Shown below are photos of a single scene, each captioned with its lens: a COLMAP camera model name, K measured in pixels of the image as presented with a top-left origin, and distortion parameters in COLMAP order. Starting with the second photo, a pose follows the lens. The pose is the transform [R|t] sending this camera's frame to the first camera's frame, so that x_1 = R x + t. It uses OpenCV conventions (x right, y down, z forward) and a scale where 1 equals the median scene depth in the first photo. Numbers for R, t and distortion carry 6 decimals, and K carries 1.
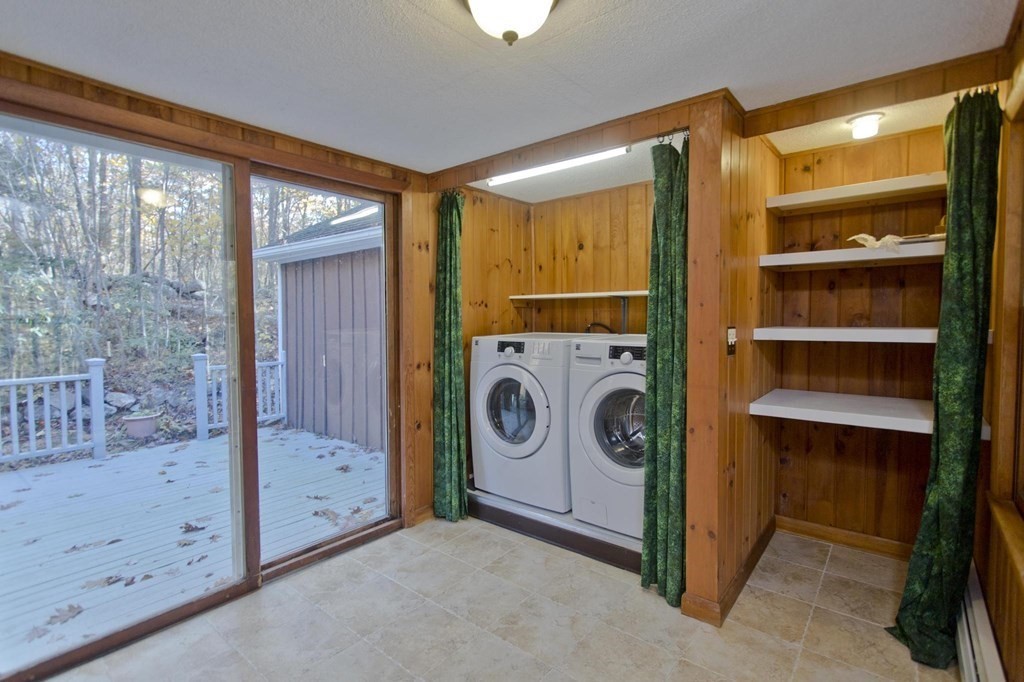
lens RADIAL K [[489.2, 0, 508.4], [0, 489.2, 329.2], [0, 0, 1]] dist [0.002728, 0.000867]
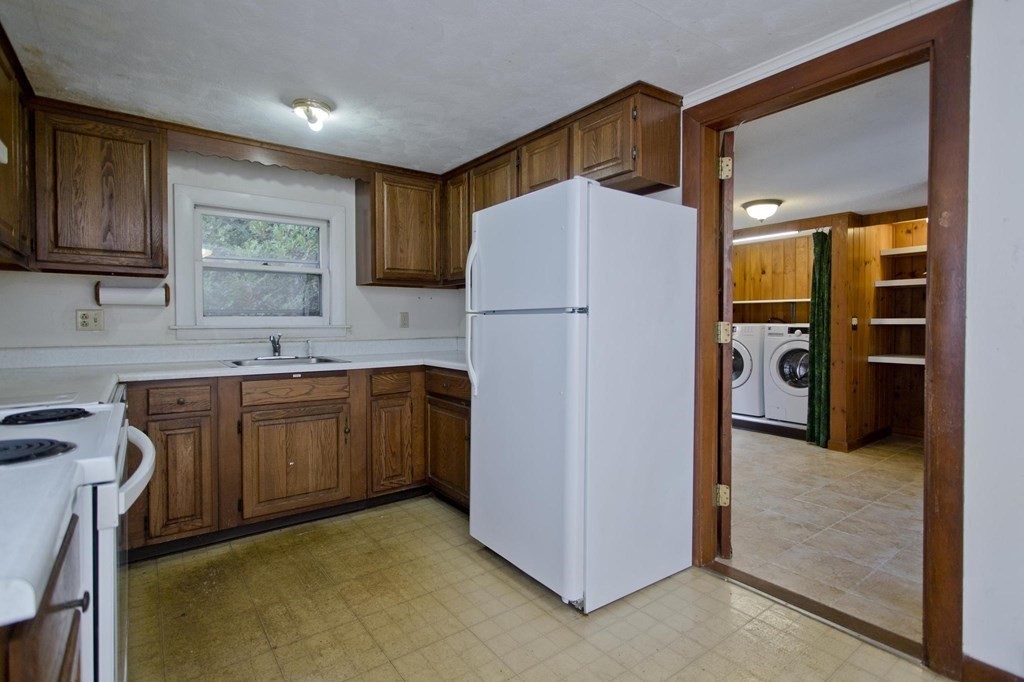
lens RADIAL K [[489.2, 0, 504.8], [0, 489.2, 328.5], [0, 0, 1]] dist [0.002728, 0.000867]
pose [[0.963874, 0.005242, -0.266307, -0.392658], [-0.007481, 0.999945, -0.007393, 0.064159], [0.266254, 0.009118, 0.963860, -1.291572]]
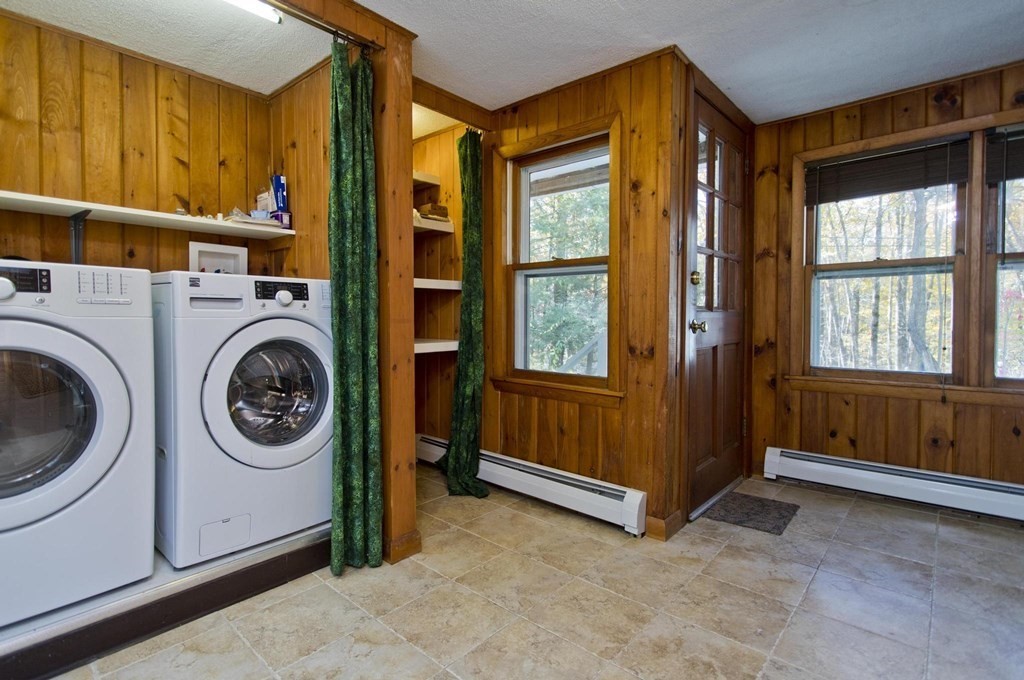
lens RADIAL K [[489.2, 0, 523.3], [0, 489.2, 321.7], [0, 0, 1]] dist [0.002728, 0.000867]
pose [[0.047758, -0.017057, 0.998713, -0.492957], [0.022611, 0.999616, 0.015991, 0.093049], [-0.998603, 0.021818, 0.048126, 0.606695]]
